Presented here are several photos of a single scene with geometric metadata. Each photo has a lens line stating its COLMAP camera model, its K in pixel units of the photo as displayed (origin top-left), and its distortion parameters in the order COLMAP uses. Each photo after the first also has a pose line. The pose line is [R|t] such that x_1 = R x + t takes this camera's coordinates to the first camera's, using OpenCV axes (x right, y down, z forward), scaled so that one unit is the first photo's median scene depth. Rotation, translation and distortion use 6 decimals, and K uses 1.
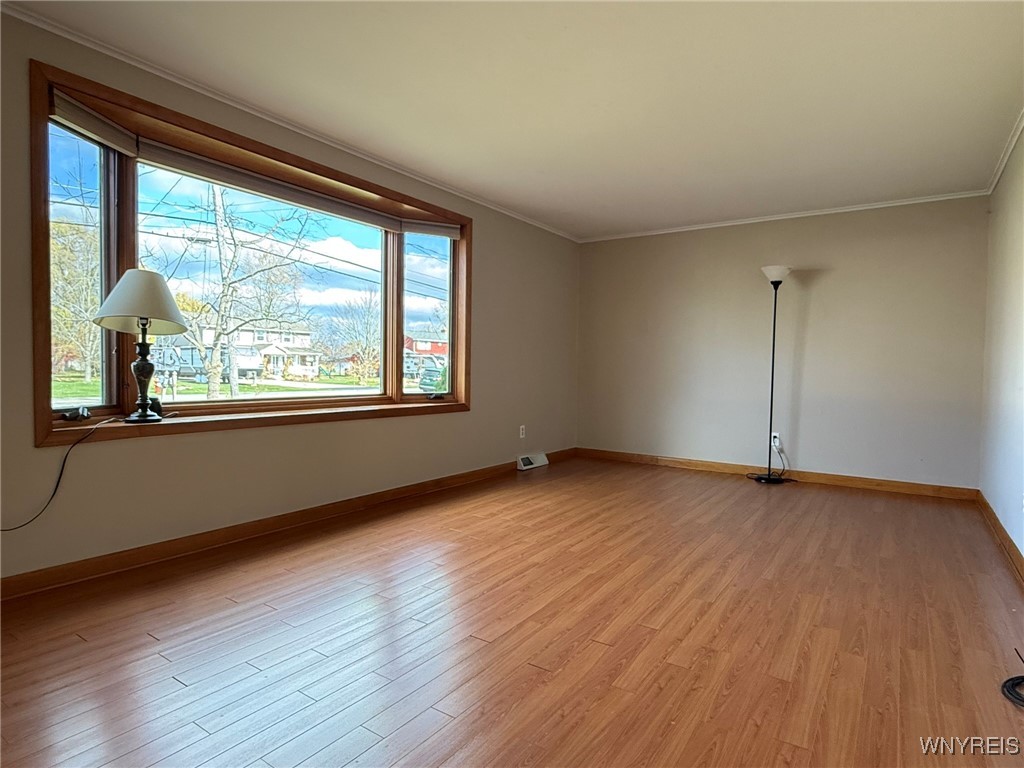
lens RADIAL K [[566.9, 0, 507.5], [0, 566.9, 386.0], [0, 0, 1]] dist [0.002524, -0.000540]
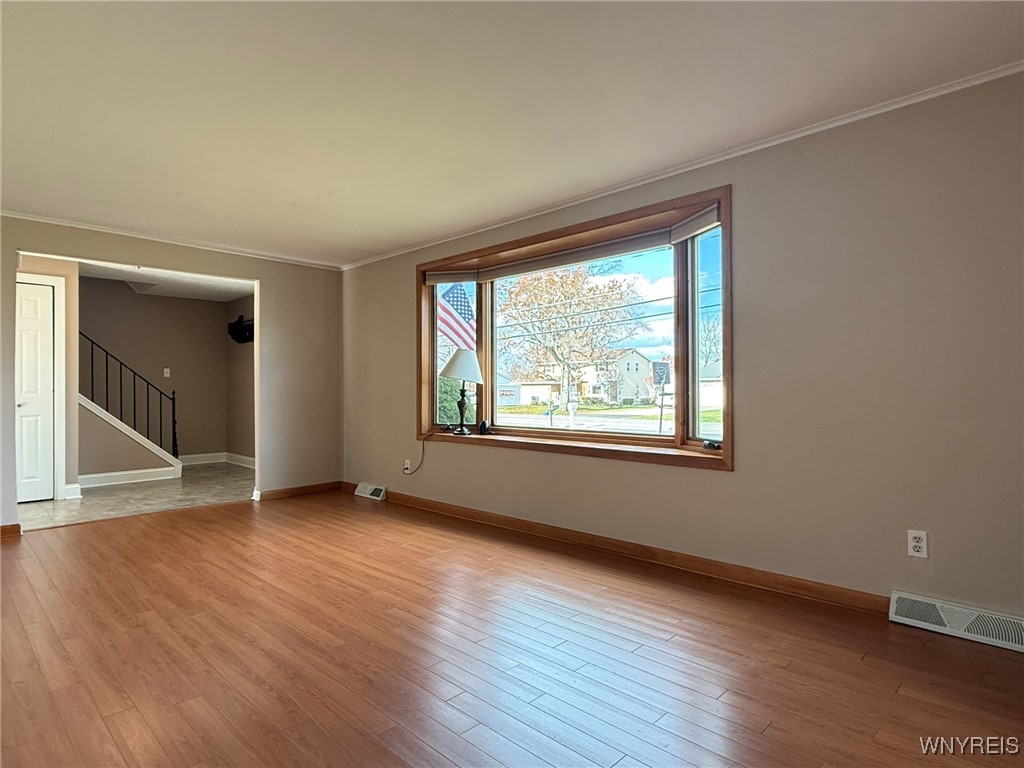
lens RADIAL K [[566.9, 0, 508.5], [0, 566.9, 384.9], [0, 0, 1]] dist [0.002524, -0.000540]
pose [[-0.161488, -0.026634, -0.986515, 1.051087], [-0.034935, 0.999163, -0.021257, -0.056381], [0.986256, 0.031031, -0.162284, 1.412570]]
